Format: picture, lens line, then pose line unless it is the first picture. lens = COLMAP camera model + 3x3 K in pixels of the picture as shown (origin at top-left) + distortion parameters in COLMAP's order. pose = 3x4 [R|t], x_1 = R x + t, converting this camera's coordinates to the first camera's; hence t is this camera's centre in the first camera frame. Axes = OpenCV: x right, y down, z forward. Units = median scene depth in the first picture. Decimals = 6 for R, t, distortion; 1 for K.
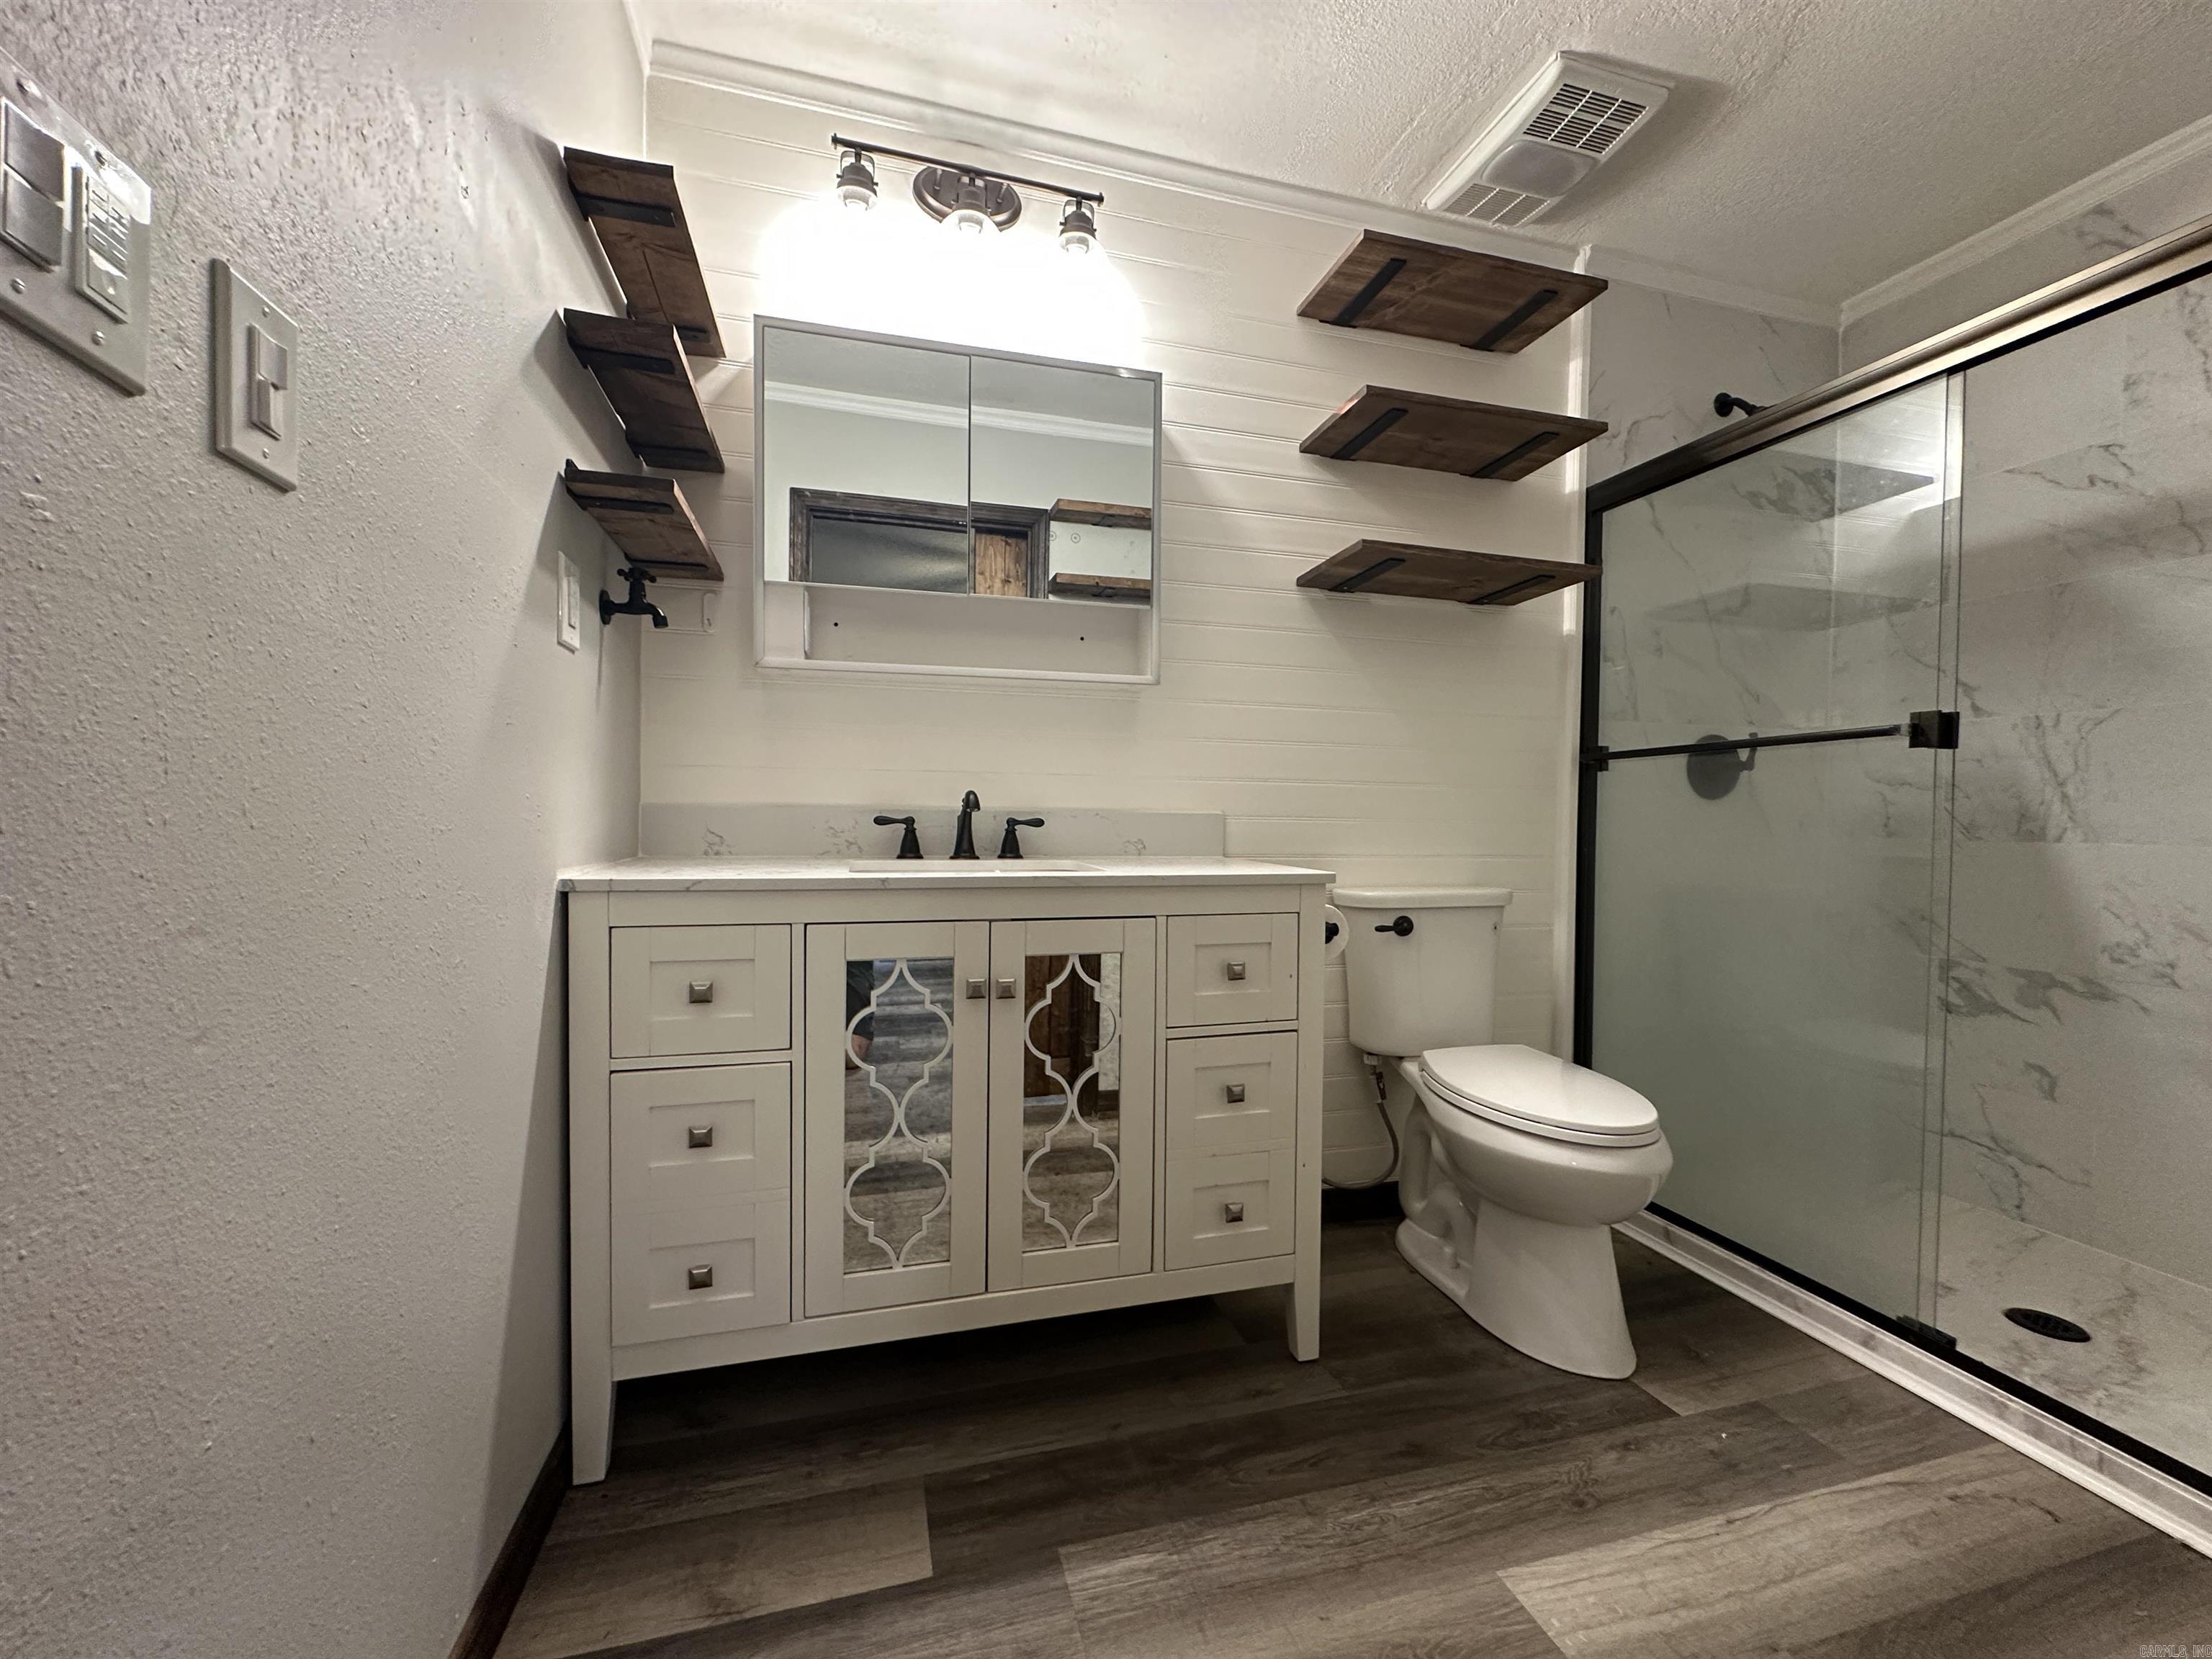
lens RADIAL K [[887.4, 0, 1102.8], [0, 887.4, 829.4], [0, 0, 1]] dist [-0.001532, 0.000328]
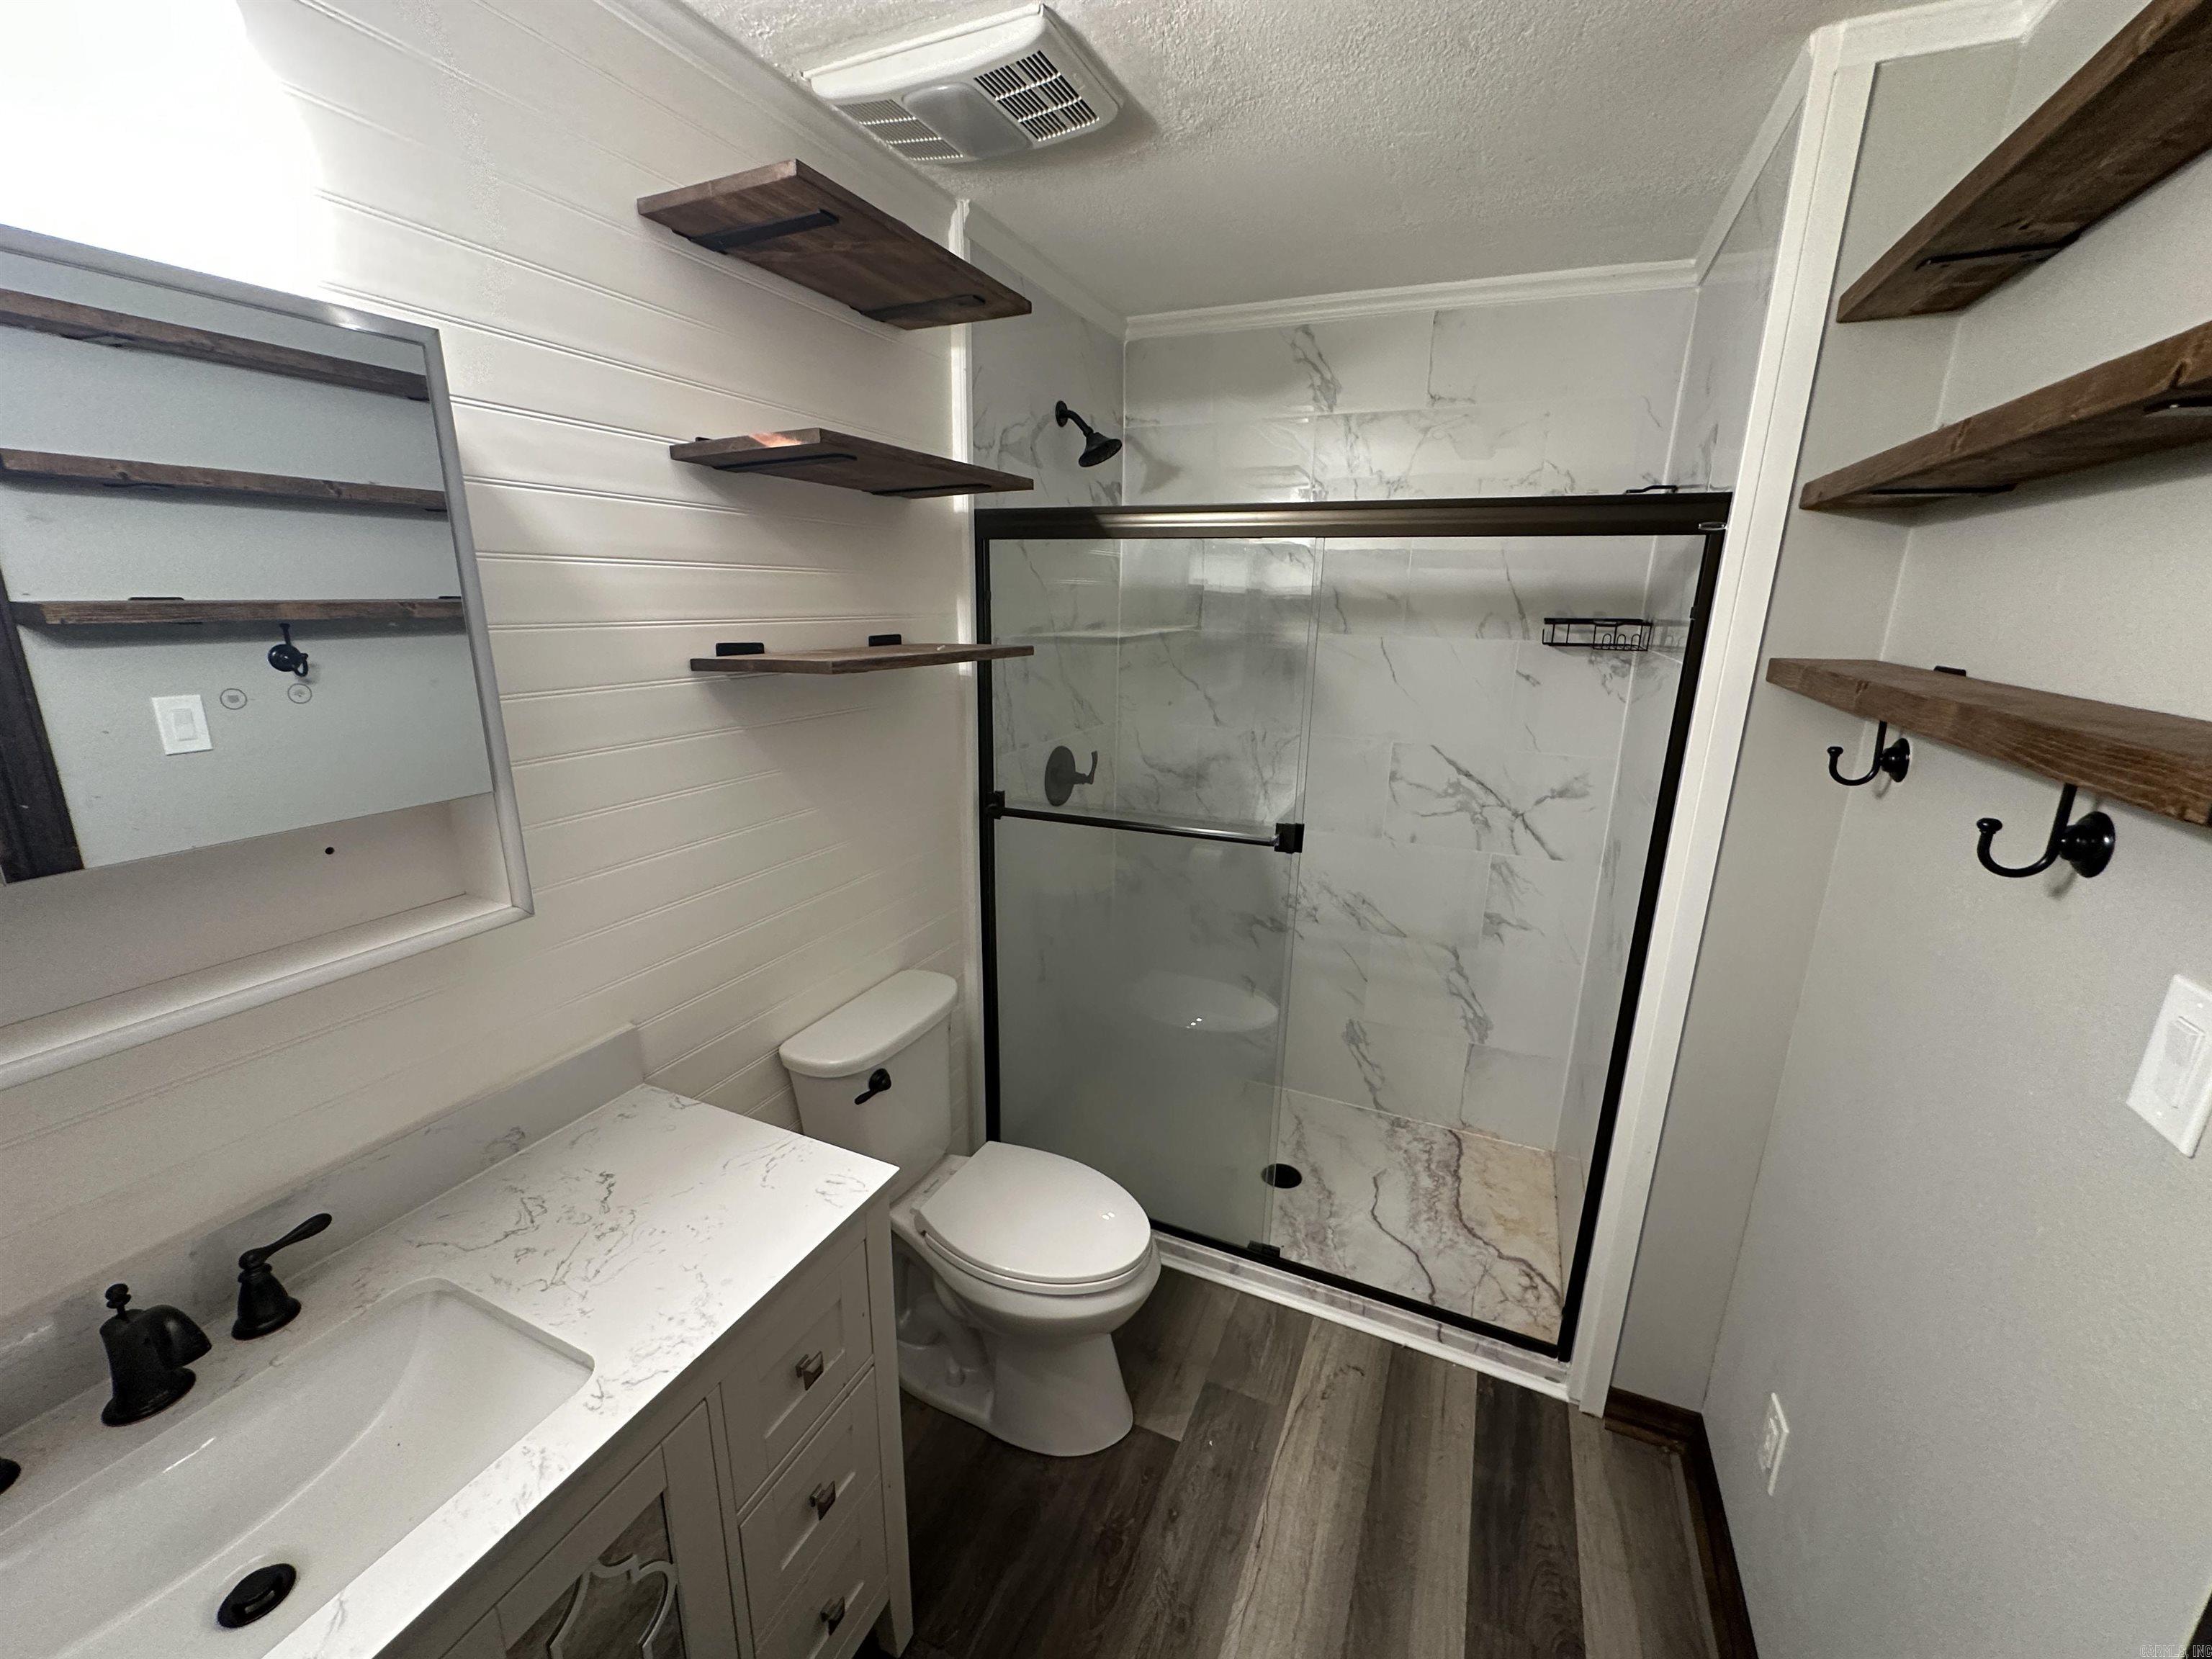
lens RADIAL K [[887.4, 0, 1102.8], [0, 887.4, 829.4], [0, 0, 1]] dist [-0.001532, 0.000328]
pose [[0.640638, -0.201656, 0.740890, -0.117106], [0.007490, 0.966493, 0.256584, -0.366022], [-0.767807, -0.158828, 0.620682, 0.360141]]
